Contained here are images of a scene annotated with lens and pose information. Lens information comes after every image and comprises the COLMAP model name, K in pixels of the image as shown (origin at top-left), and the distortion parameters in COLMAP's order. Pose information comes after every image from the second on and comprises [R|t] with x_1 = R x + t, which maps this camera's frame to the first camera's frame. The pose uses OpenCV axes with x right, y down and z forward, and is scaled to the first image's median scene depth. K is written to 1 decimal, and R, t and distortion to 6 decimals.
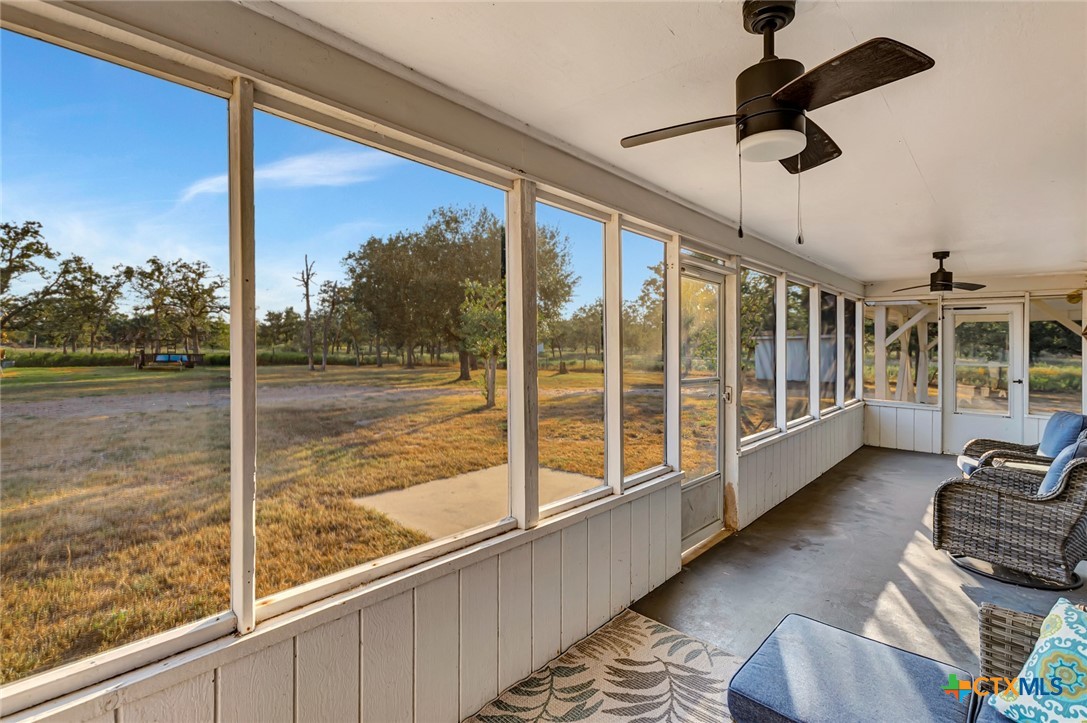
lens RADIAL K [[508.3, 0, 545.4], [0, 508.3, 339.1], [0, 0, 1]] dist [-0.023503, -0.000257]
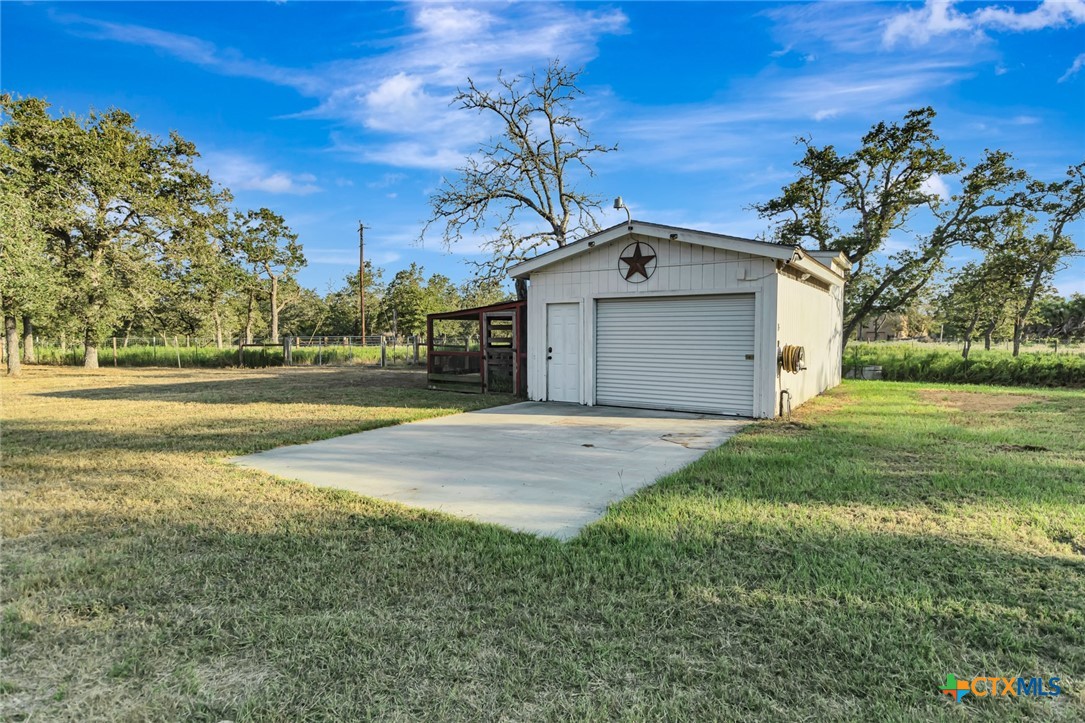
lens RADIAL K [[596.7, 0, 545.0], [0, 596.7, 376.0], [0, 0, 1]] dist [-0.002123, -0.000804]
pose [[0.165861, 0.068608, -0.983760, -0.421065], [0.004073, 0.997521, 0.070254, 0.006305], [0.986141, -0.015660, 0.165171, 0.458832]]
